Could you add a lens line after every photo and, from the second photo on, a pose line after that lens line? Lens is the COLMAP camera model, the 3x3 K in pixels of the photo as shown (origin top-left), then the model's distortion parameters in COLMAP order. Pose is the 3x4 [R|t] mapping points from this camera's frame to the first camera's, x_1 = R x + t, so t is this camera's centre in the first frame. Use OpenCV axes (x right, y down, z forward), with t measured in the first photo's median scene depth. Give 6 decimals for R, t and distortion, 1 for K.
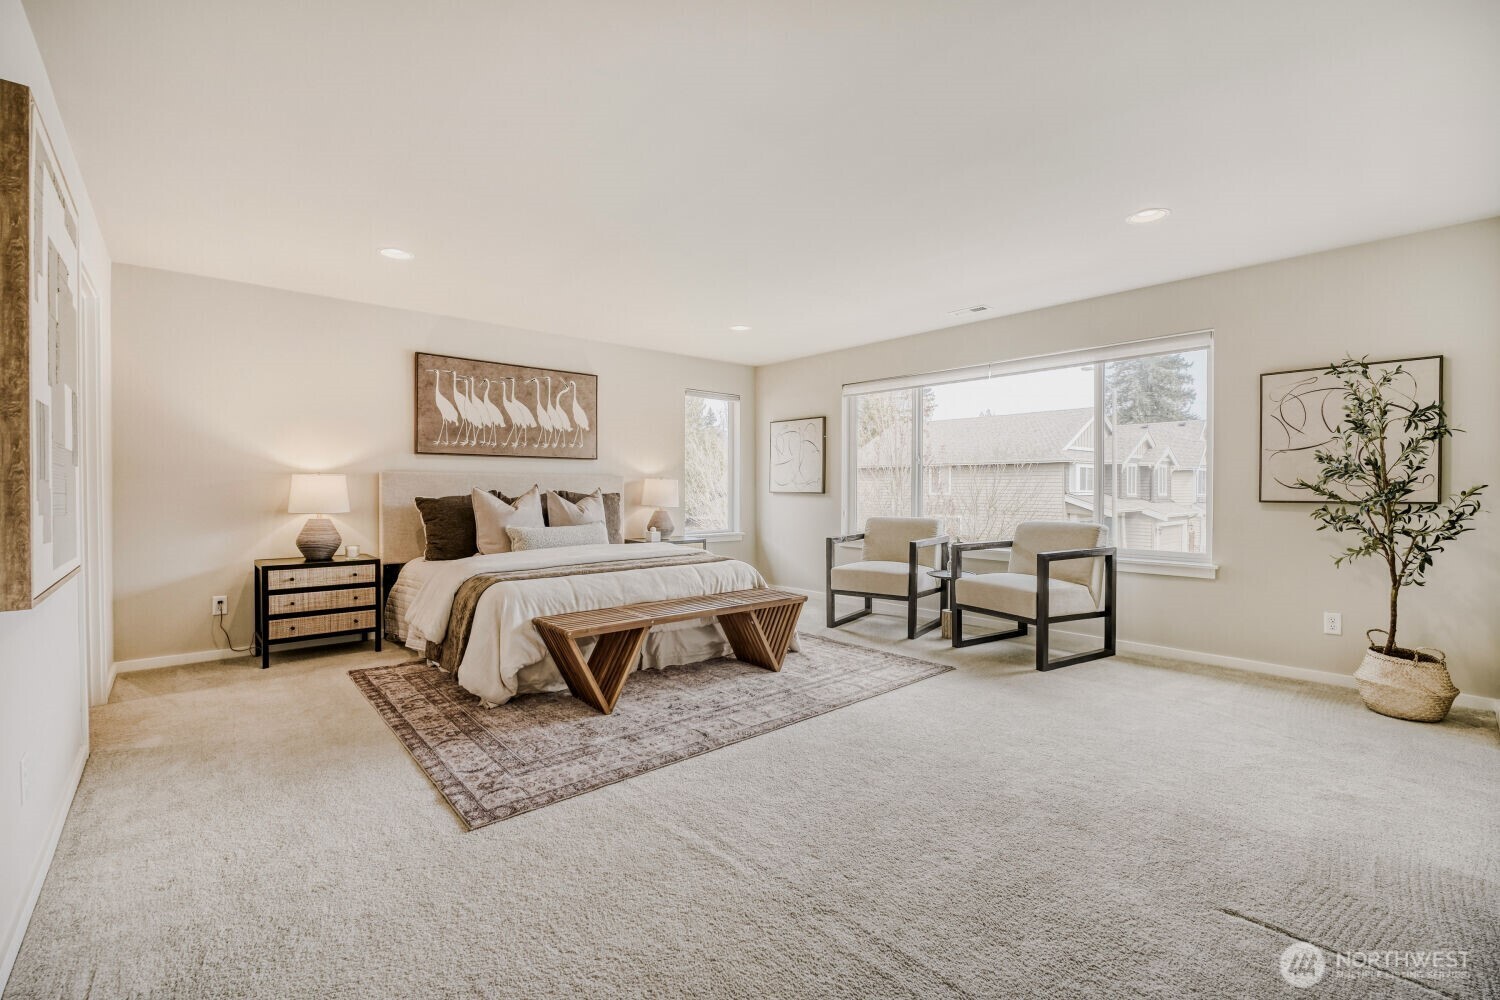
lens RADIAL K [[654.7, 0, 750.0], [0, 654.7, 500.0], [0, 0, 1]] dist [-0.033778, 0.000005]
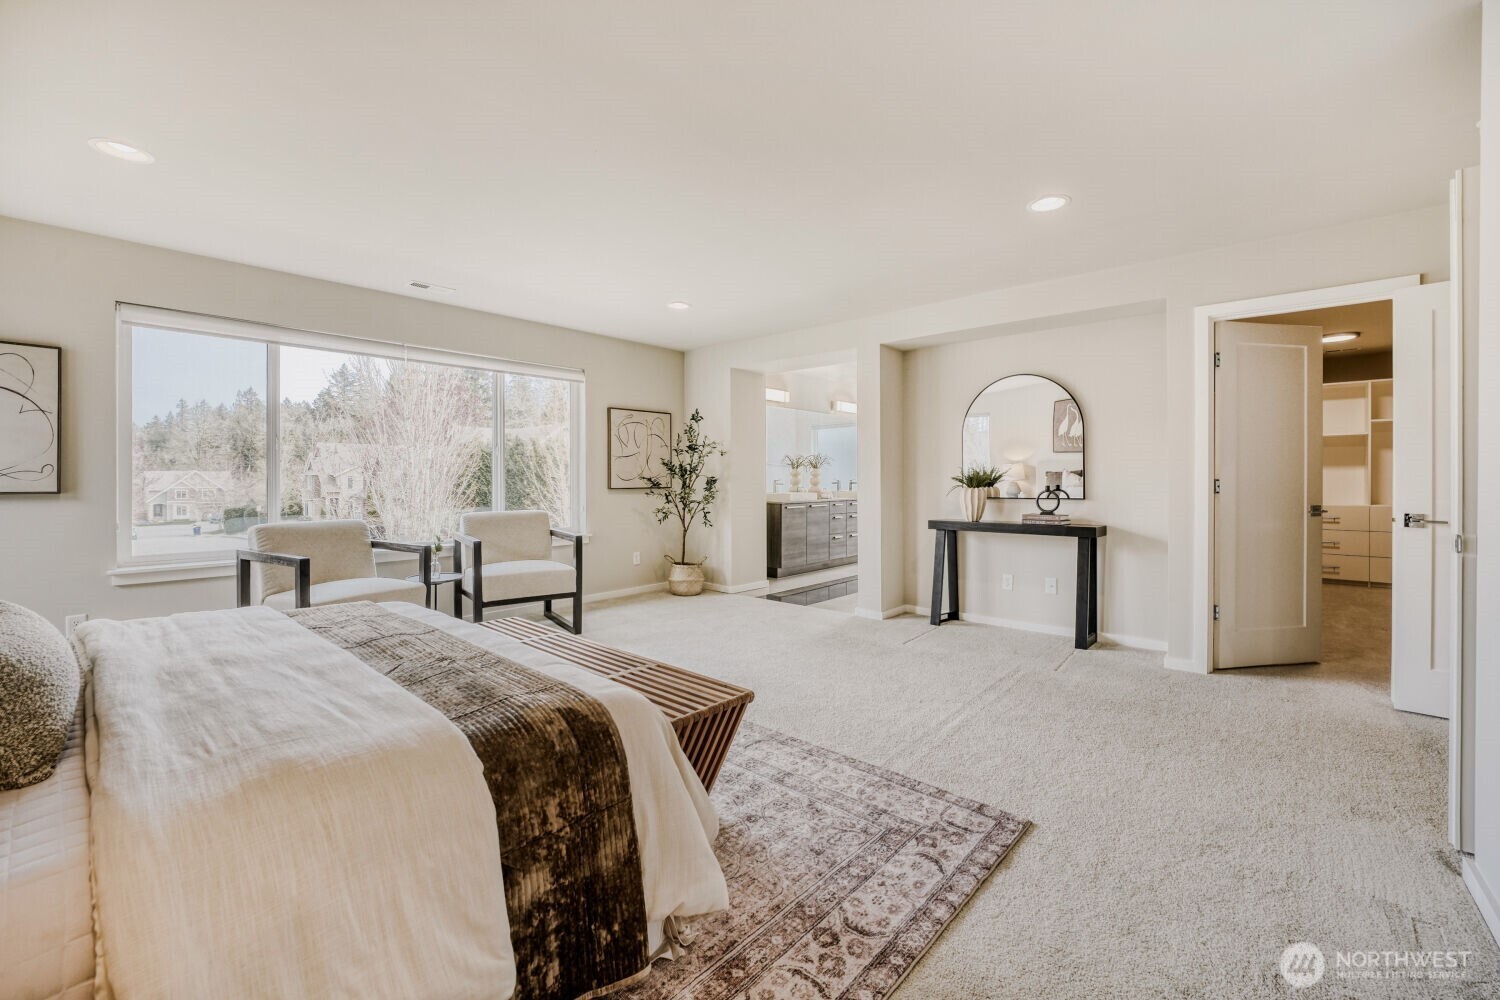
lens RADIAL K [[612.2, 0, 749.3], [0, 612.2, 480.6], [0, 0, 1]] dist [-0.010998, -0.000147]
pose [[-0.118729, -0.005753, 0.992910, -0.955004], [0.018545, 0.999796, 0.008011, -0.030582], [-0.992754, 0.019364, -0.118598, 1.110818]]
